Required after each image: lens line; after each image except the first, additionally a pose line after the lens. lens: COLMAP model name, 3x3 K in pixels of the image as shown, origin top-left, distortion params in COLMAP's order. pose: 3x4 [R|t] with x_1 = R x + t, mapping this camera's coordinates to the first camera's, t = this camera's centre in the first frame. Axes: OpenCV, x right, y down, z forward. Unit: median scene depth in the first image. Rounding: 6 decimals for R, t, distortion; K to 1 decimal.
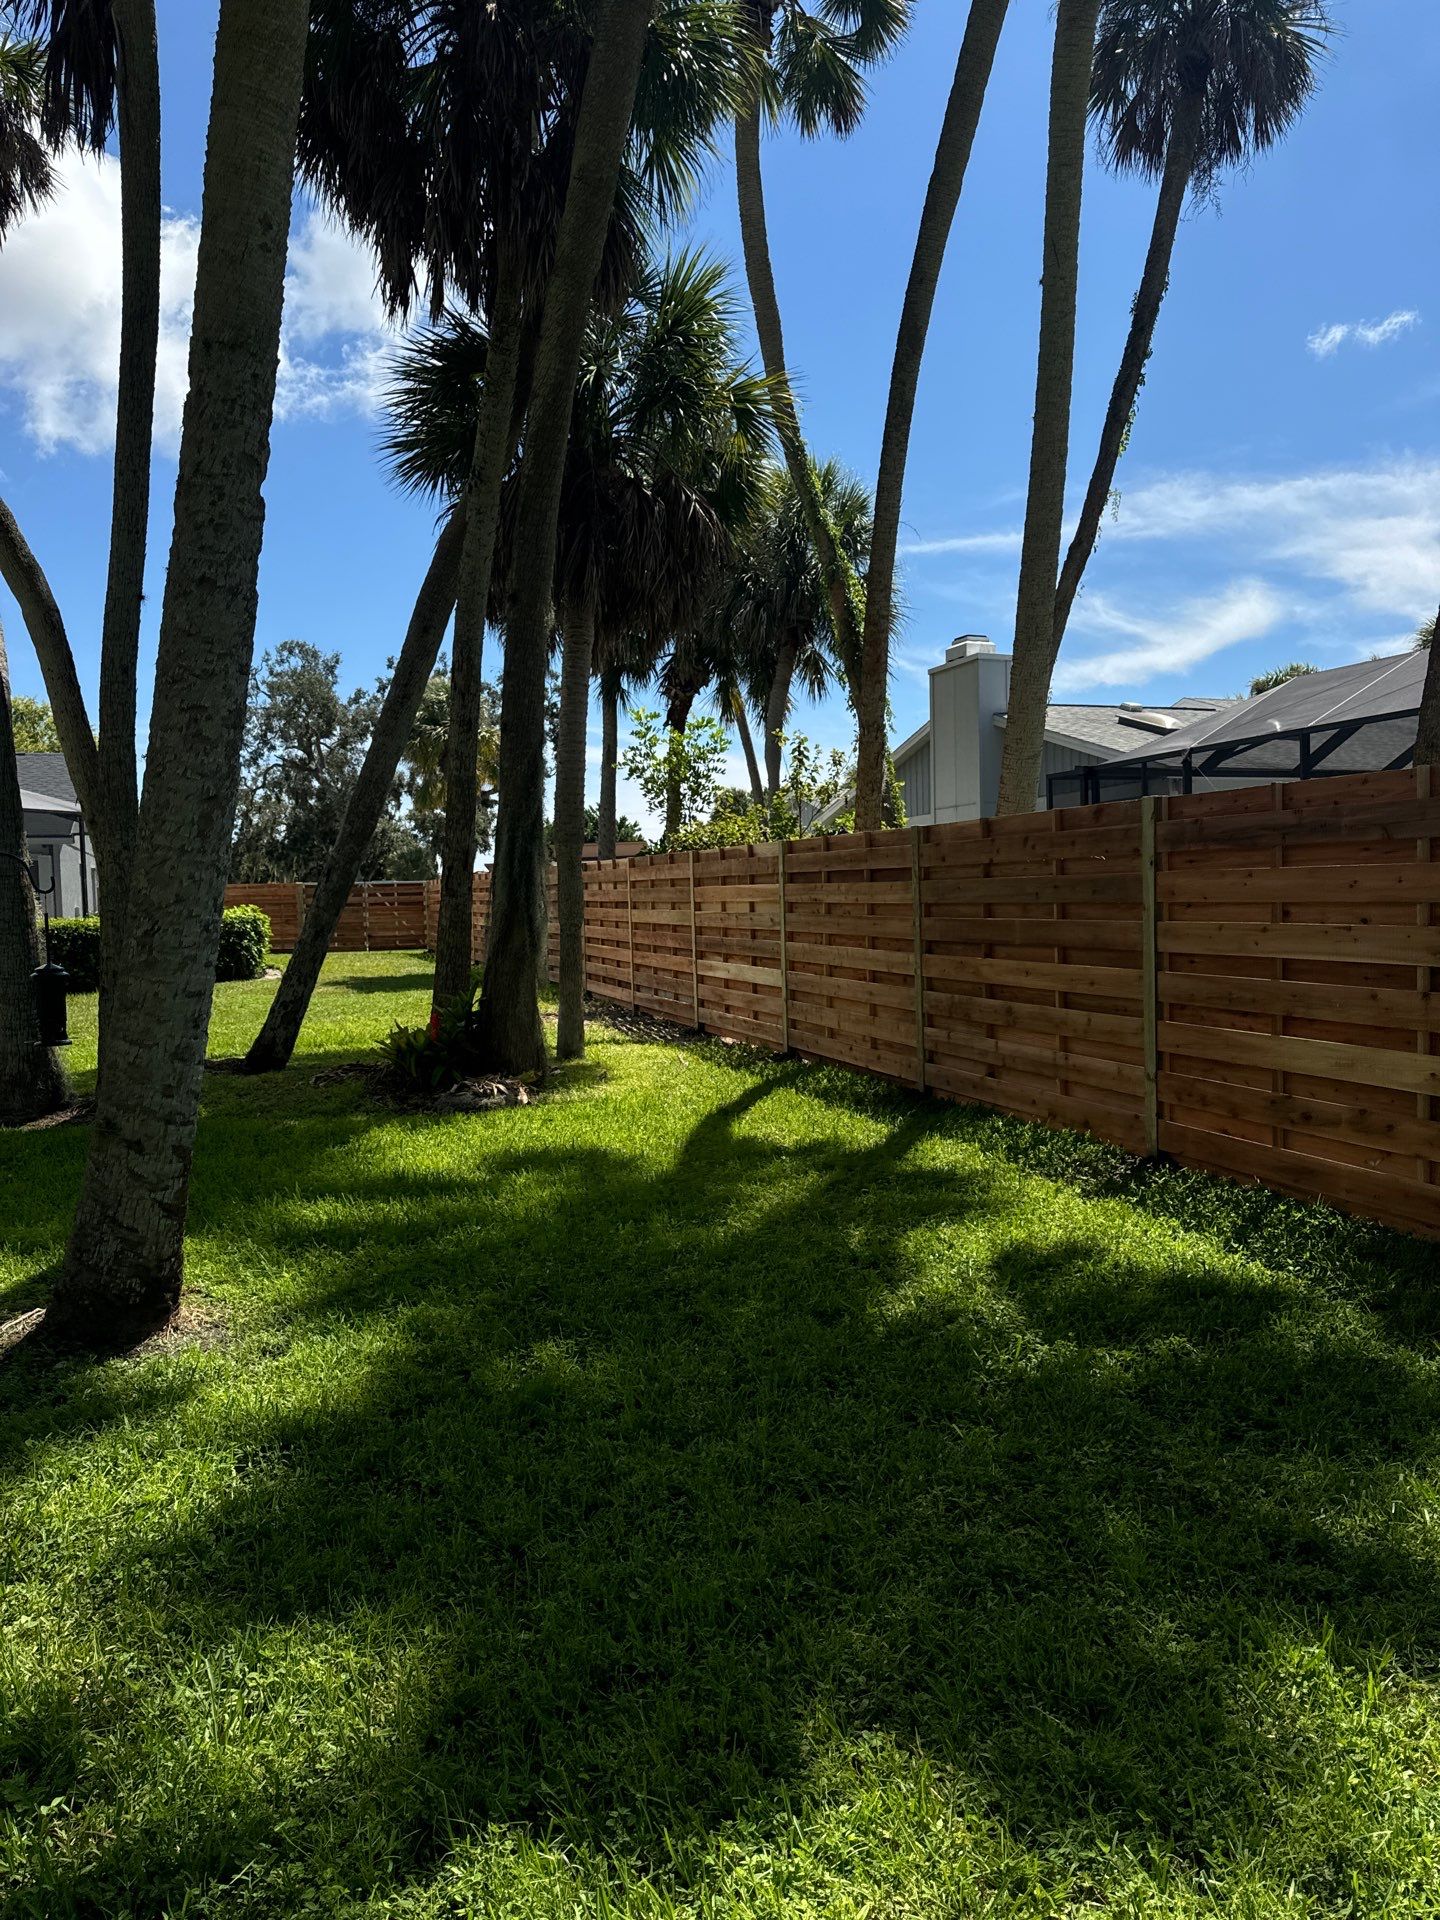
lens RADIAL K [[1302.0, 0, 722.2], [0, 1302.0, 958.3], [0, 0, 1]] dist [0.171252, -0.352797]
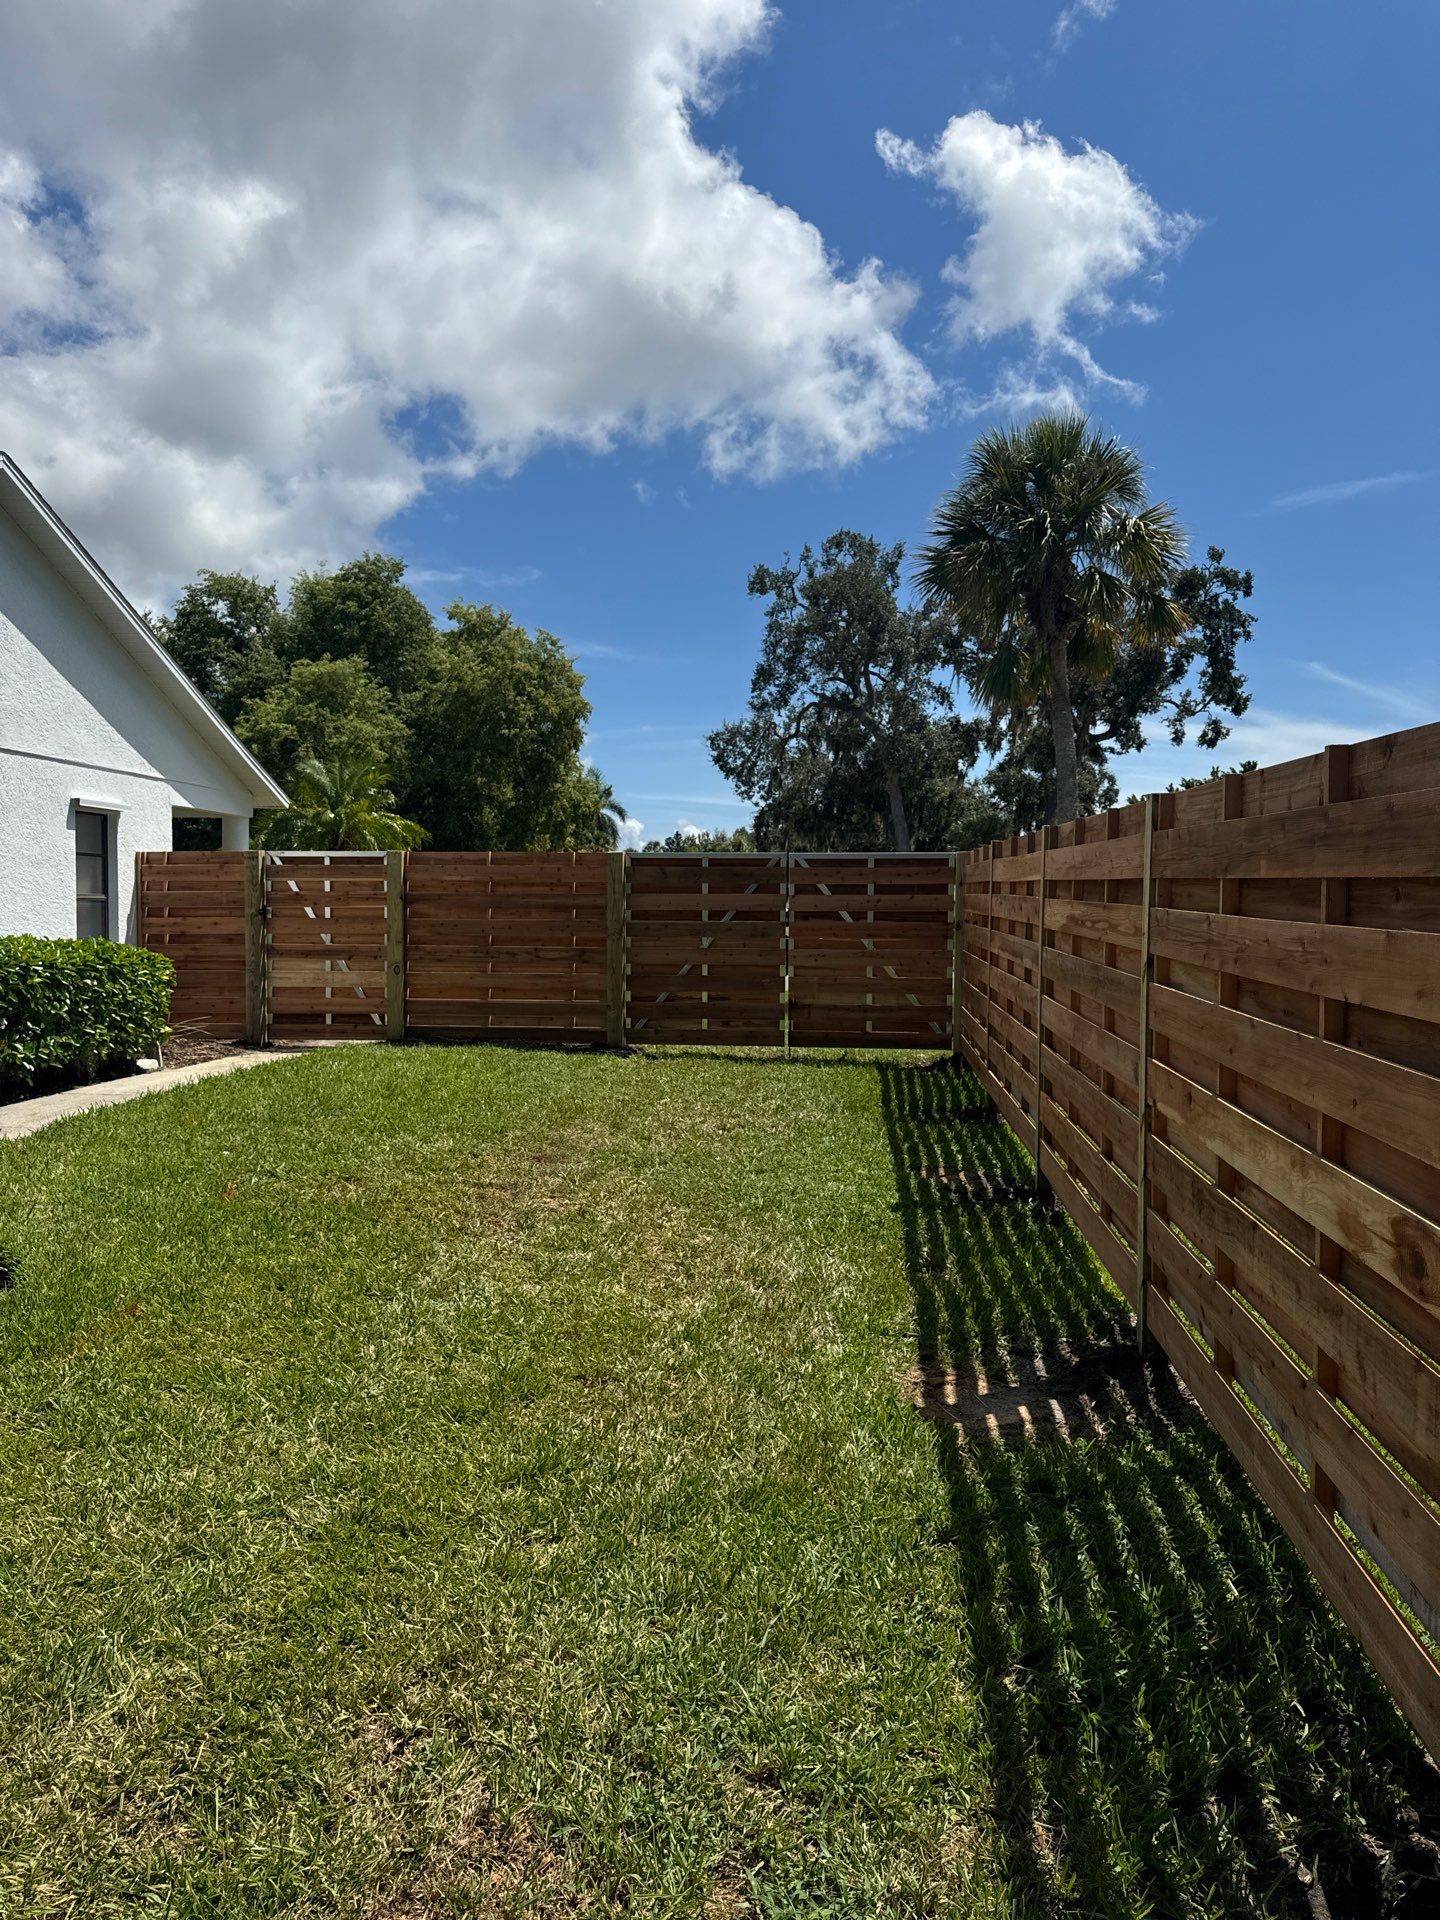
lens RADIAL K [[1302.0, 0, 722.2], [0, 1302.0, 958.3], [0, 0, 1]] dist [0.171252, -0.352797]
pose [[0.904442, 0.051832, -0.423437, -0.063762], [-0.047154, 0.998656, 0.021526, -0.016828], [0.423983, 0.000498, 0.905670, 0.313654]]
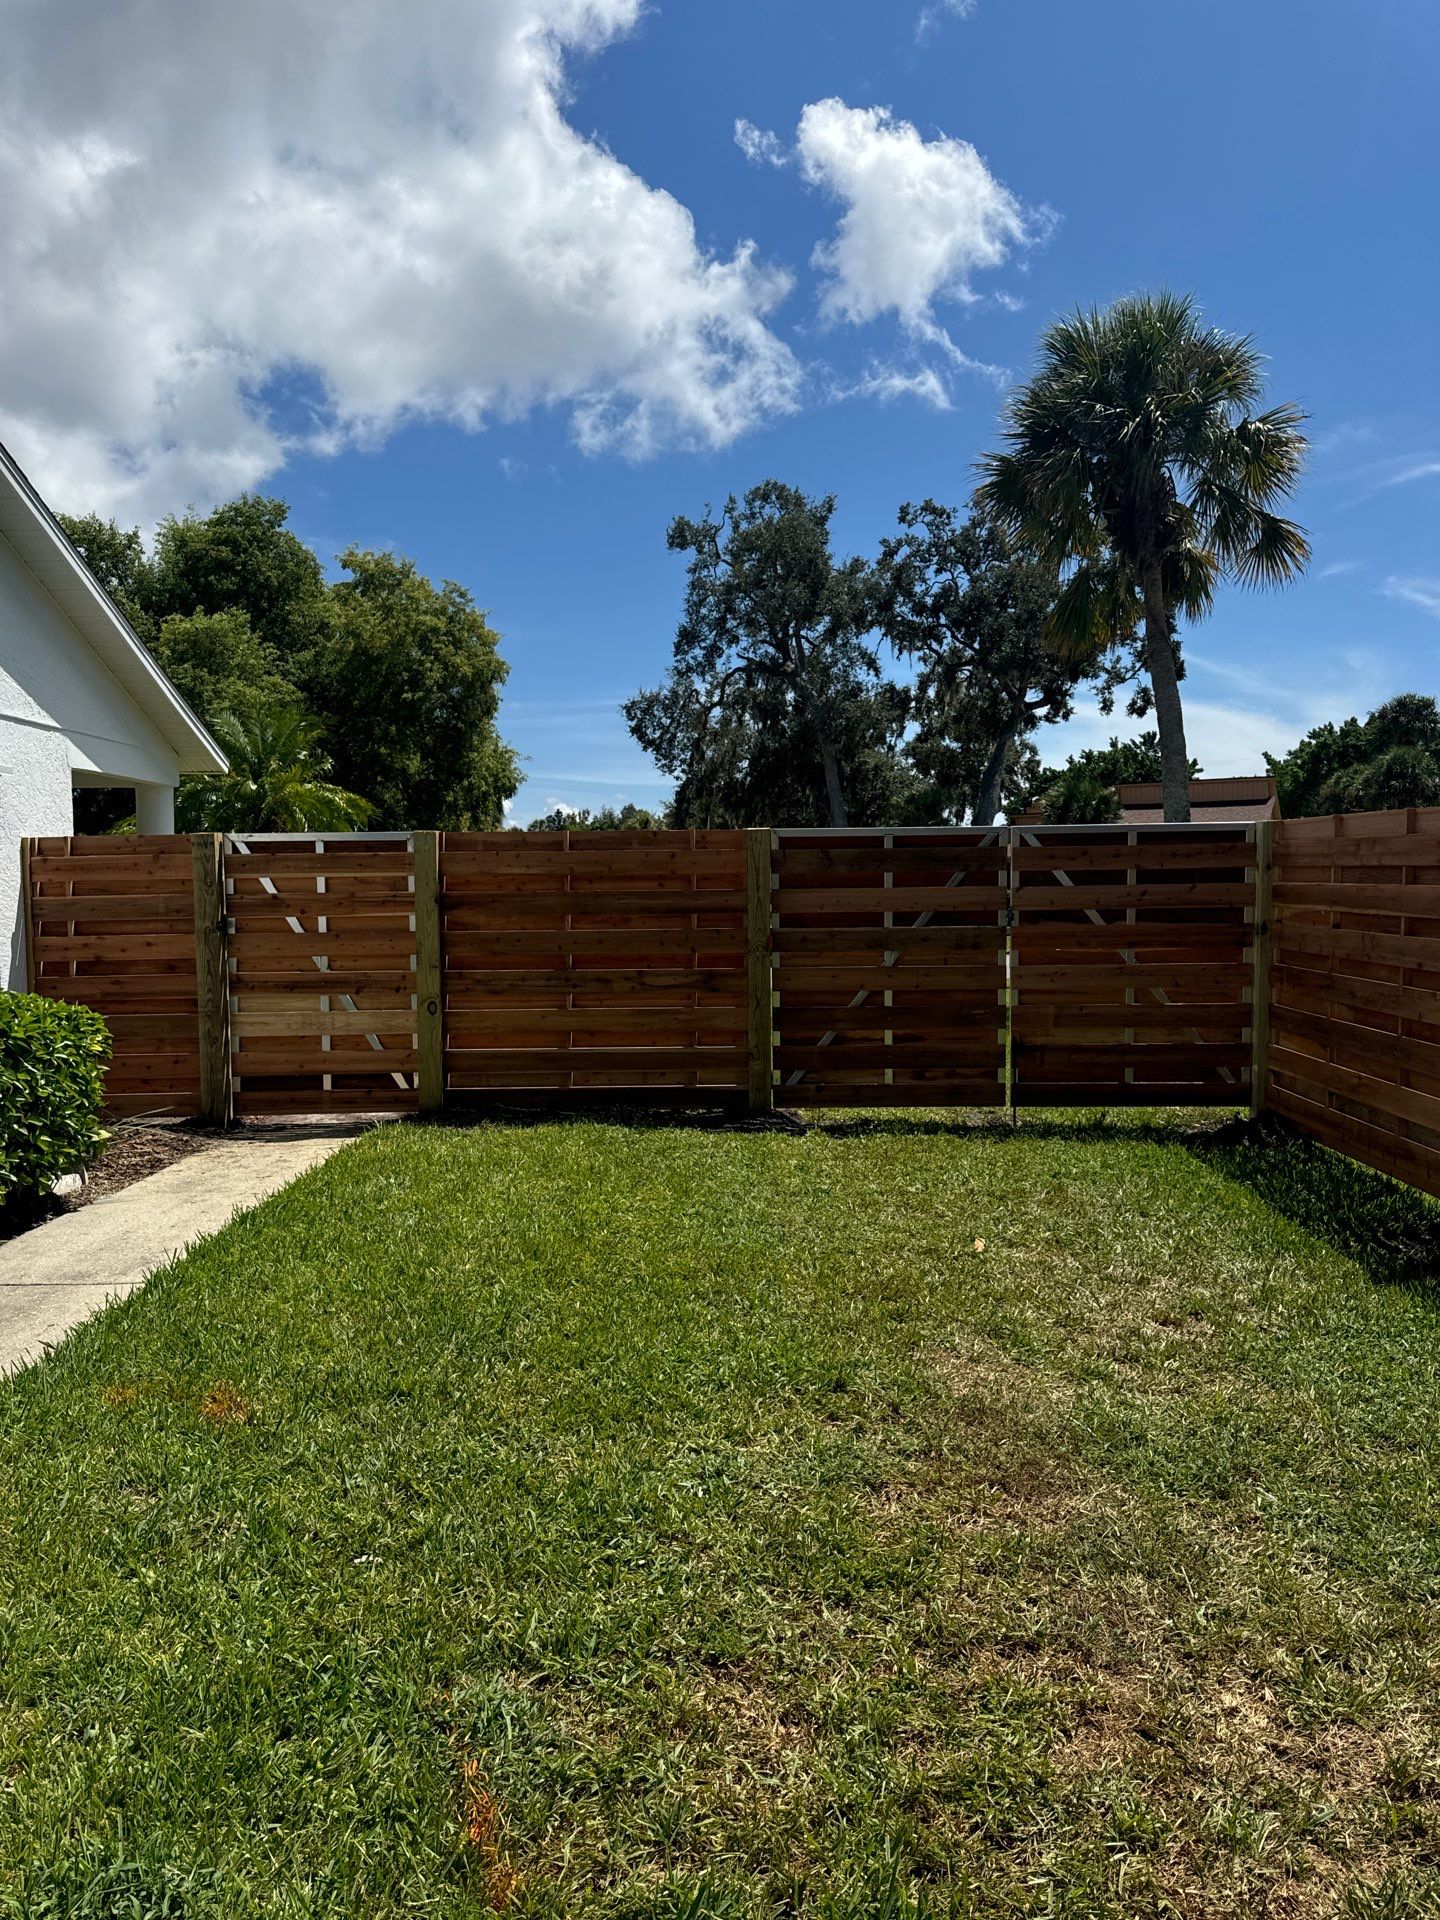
lens RADIAL K [[1302.0, 0, 722.2], [0, 1302.0, 958.3], [0, 0, 1]] dist [0.171252, -0.352797]
pose [[0.942166, 0.039512, -0.332808, -0.111706], [-0.029619, 0.998957, 0.034750, -0.018720], [0.333834, -0.022883, 0.942354, 0.350287]]
